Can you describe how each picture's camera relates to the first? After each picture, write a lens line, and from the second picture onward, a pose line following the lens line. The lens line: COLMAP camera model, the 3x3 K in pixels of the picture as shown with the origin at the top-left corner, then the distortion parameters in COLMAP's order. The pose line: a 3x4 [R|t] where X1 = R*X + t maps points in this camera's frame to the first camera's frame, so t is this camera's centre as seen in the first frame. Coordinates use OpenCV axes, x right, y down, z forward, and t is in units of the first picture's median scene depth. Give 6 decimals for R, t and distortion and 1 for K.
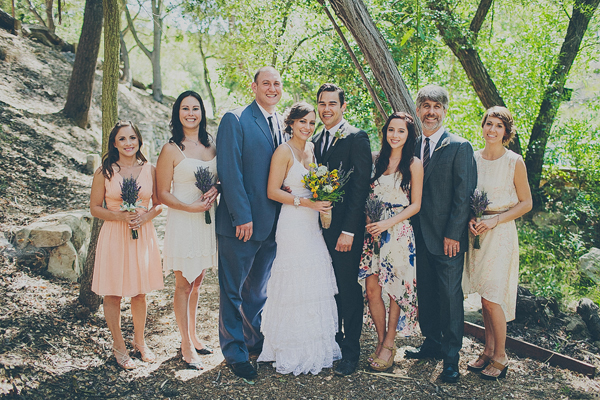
lens RADIAL K [[642.6, 0, 315.6], [0, 642.6, 200.4], [0, 0, 1]] dist [-0.060057, -0.000381]
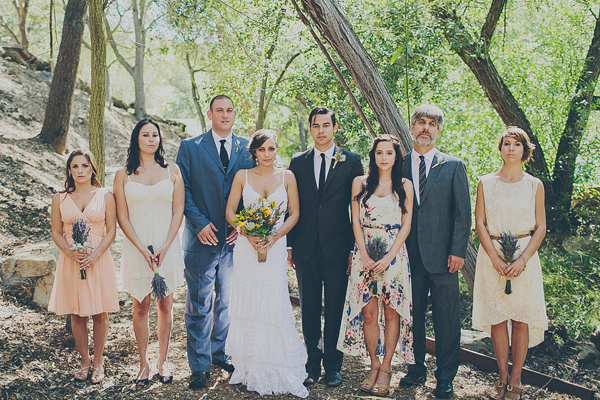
lens RADIAL K [[602.9, 0, 250.4], [0, 602.9, 173.7], [0, 0, 1]] dist [-0.073396, 0.011344]
pose [[0.997468, -0.022403, -0.067498, -0.029898], [0.017010, 0.996695, -0.079432, -0.010136], [0.069055, 0.078083, 0.994552, 0.138489]]
